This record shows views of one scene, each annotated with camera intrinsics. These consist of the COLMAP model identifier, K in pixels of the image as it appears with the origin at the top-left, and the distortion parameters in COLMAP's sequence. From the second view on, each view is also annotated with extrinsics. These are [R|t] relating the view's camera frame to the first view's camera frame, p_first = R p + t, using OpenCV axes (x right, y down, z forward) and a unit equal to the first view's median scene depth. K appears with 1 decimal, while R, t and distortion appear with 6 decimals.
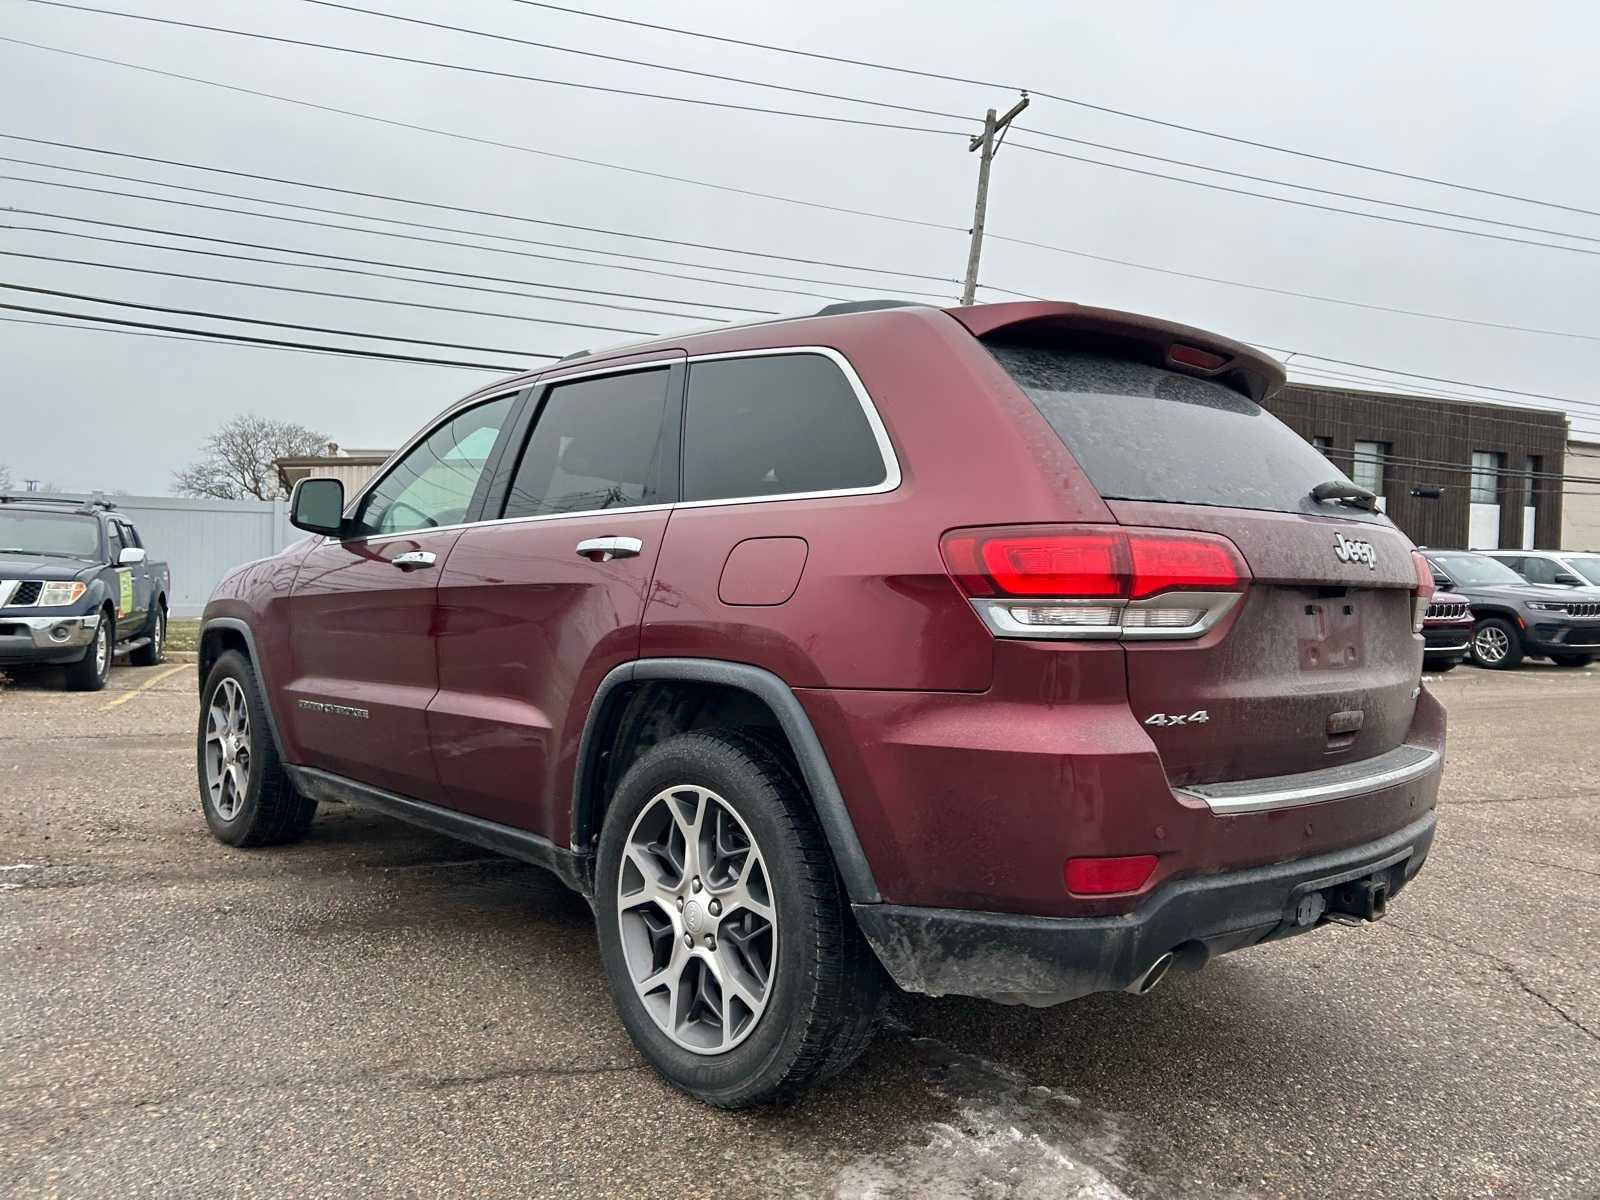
lens RADIAL K [[1207.9, 0, 795.6], [0, 1207.9, 593.5], [0, 0, 1]] dist [0.056428, -0.054373]
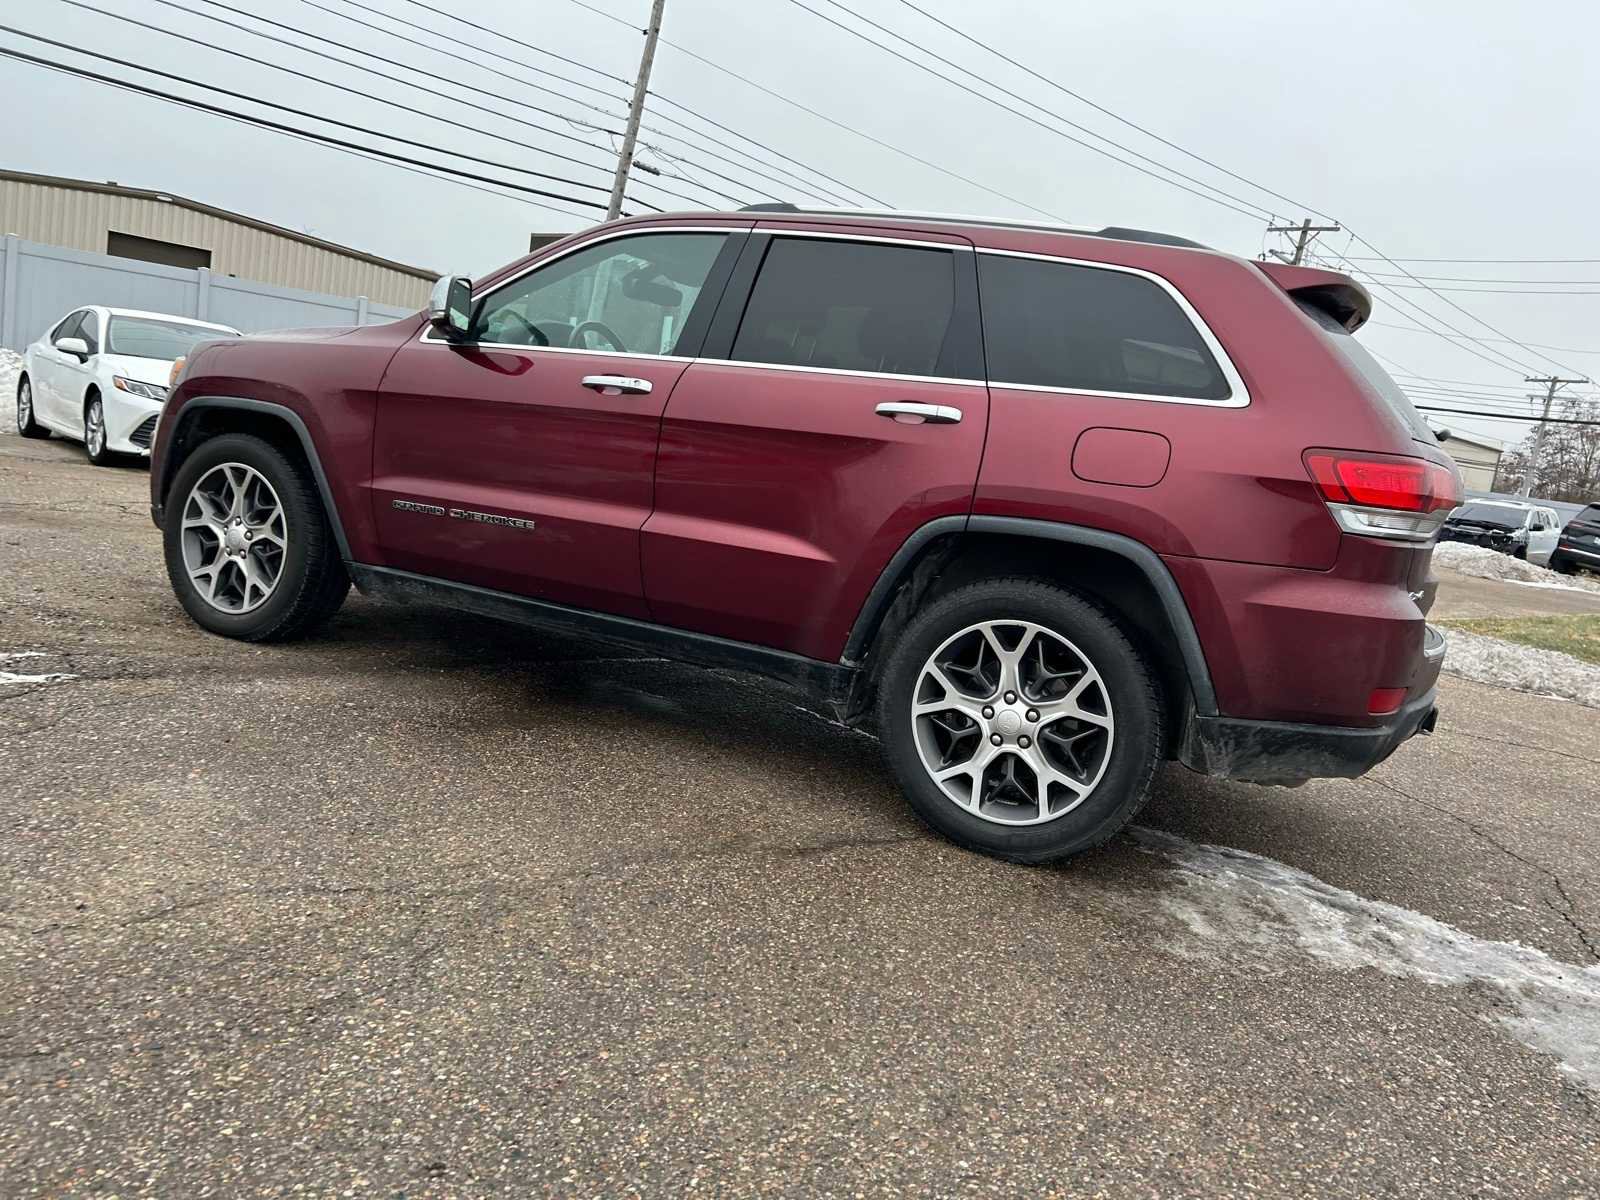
lens RADIAL K [[1207.9, 0, 795.6], [0, 1207.9, 593.5], [0, 0, 1]] dist [0.056428, -0.054373]
pose [[0.921886, 0.052505, 0.383887, -0.796468], [-0.111744, 0.984706, 0.133668, -0.009404], [-0.370997, -0.166124, 0.913654, -0.046370]]
